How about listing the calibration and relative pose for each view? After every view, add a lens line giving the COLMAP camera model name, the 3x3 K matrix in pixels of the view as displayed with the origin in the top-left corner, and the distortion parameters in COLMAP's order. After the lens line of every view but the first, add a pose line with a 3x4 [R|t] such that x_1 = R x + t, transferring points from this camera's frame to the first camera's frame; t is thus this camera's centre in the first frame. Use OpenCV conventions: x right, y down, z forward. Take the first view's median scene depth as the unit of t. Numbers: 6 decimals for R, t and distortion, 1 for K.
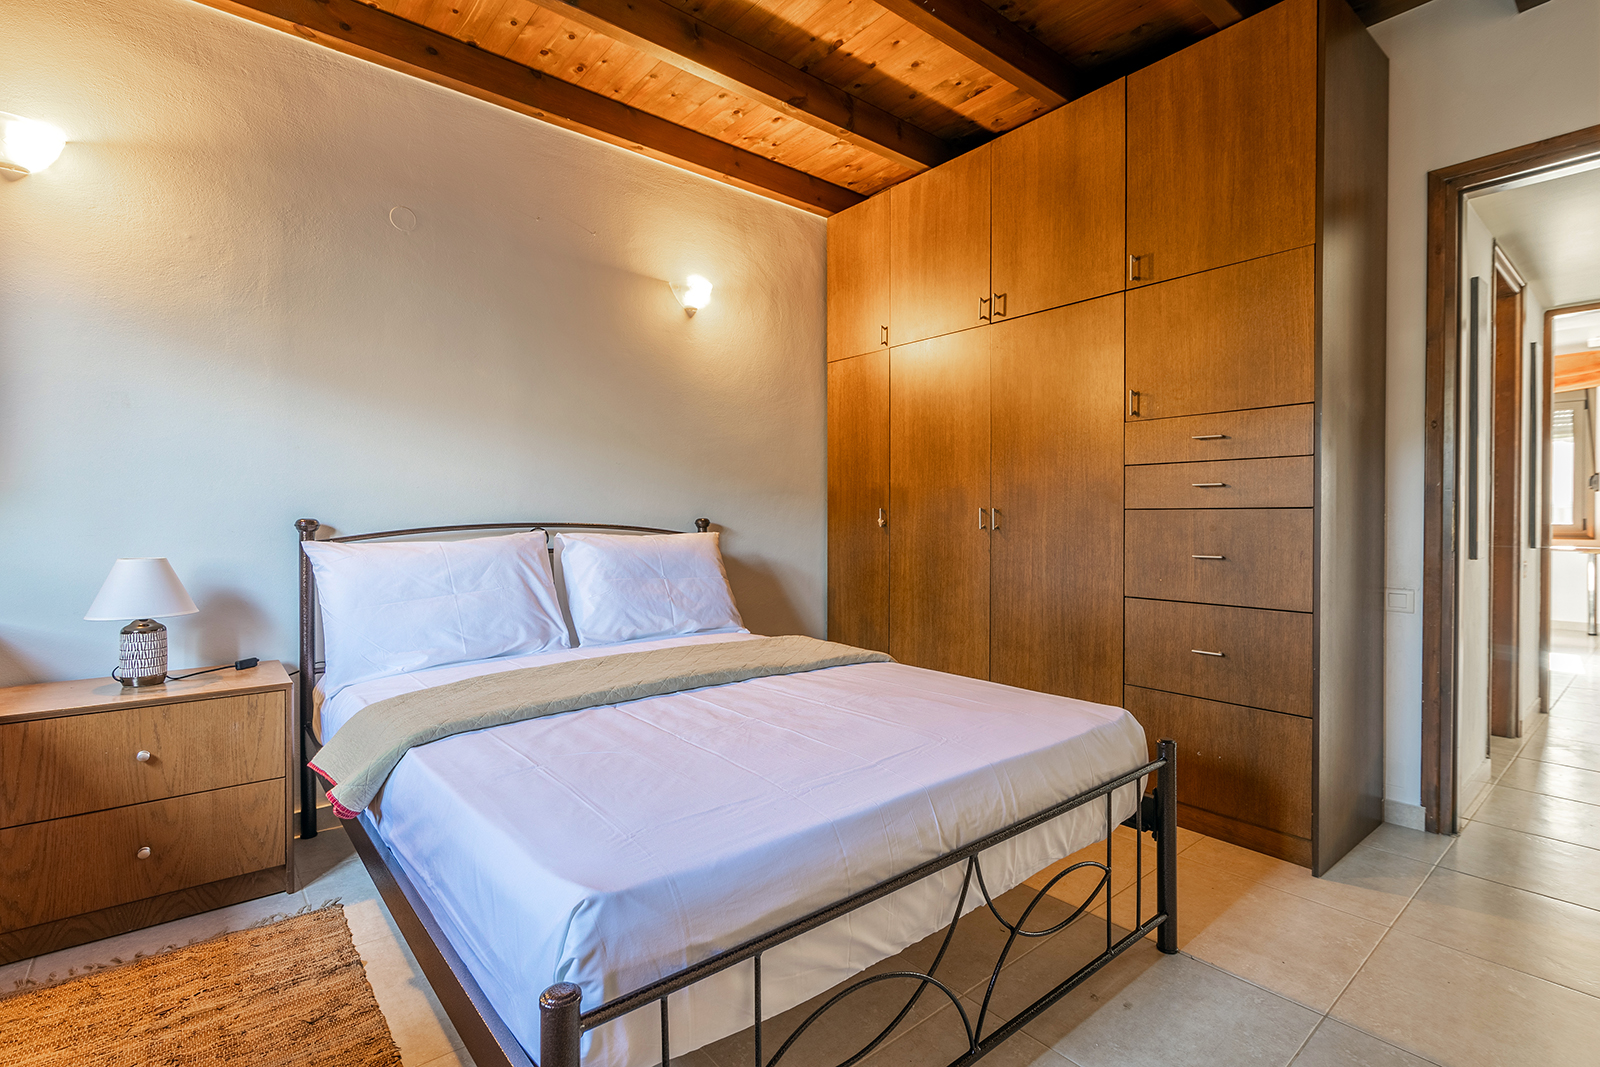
lens RADIAL K [[740.9, 0, 793.0], [0, 740.9, 528.0], [0, 0, 1]] dist [0.008088, -0.004480]
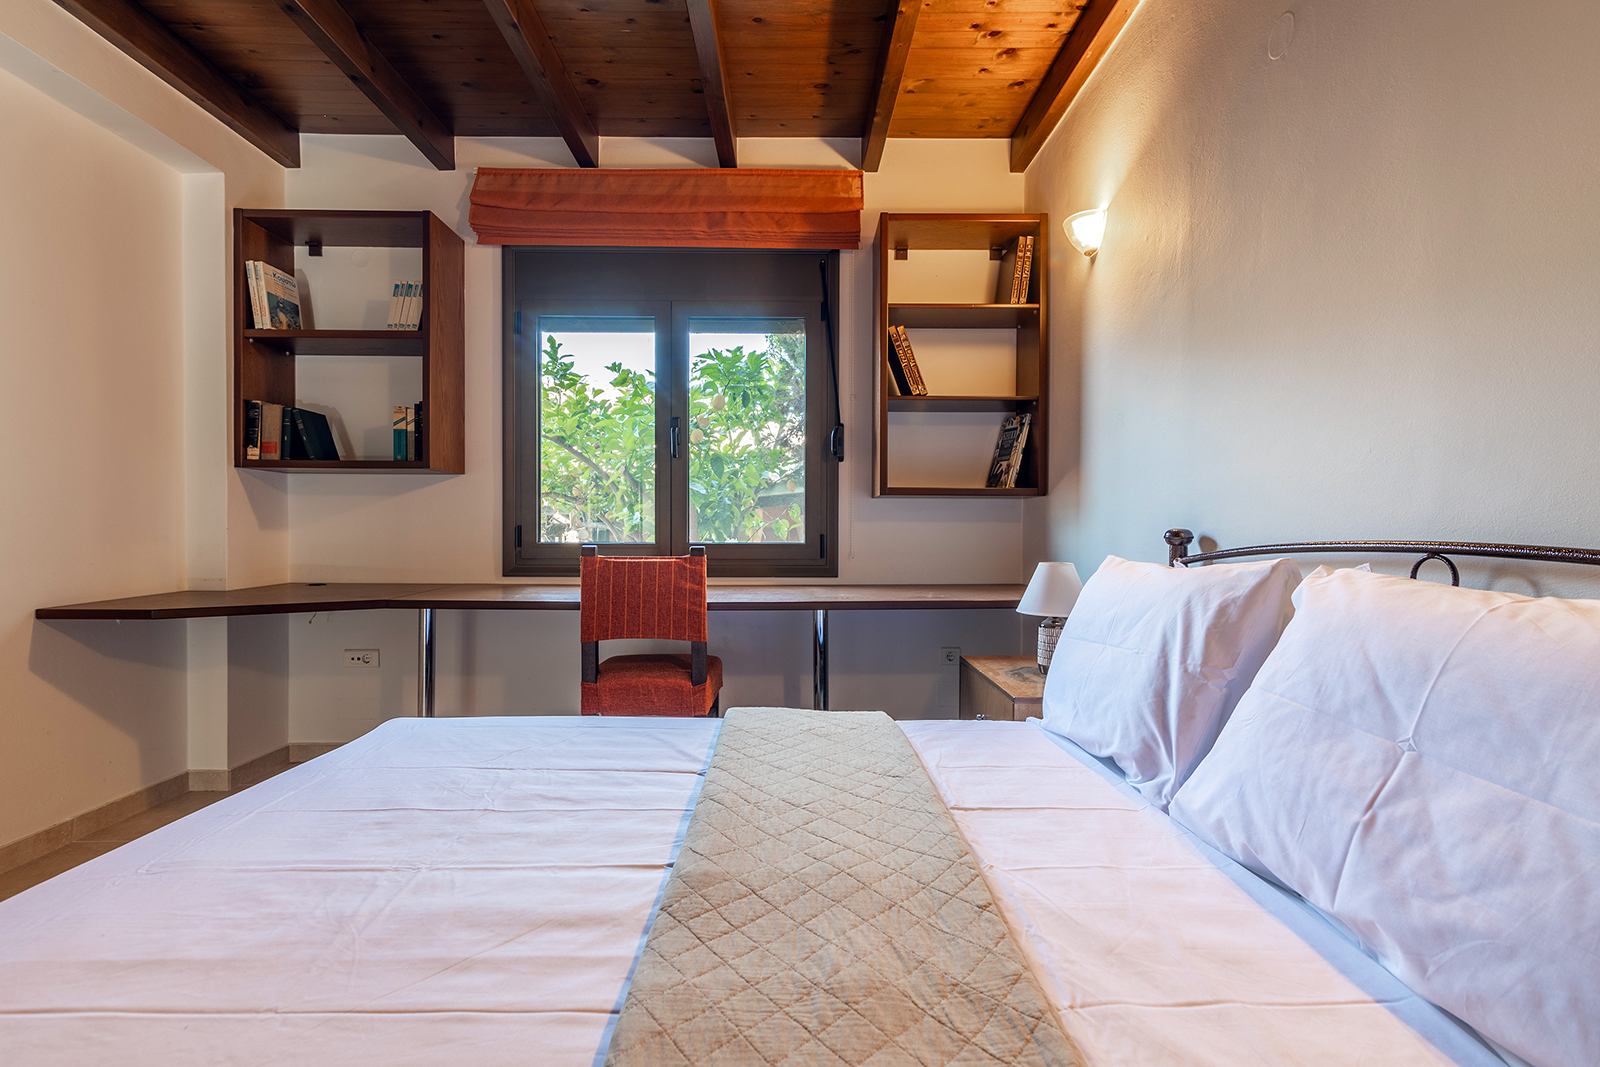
lens RADIAL K [[740.9, 0, 792.3], [0, 740.9, 536.2], [0, 0, 1]] dist [0.008088, -0.004480]
pose [[-0.637204, 0.011462, -0.770610, 0.210712], [-0.009578, 0.999694, 0.022789, -0.016274], [0.770636, 0.021902, -0.636899, 1.146543]]
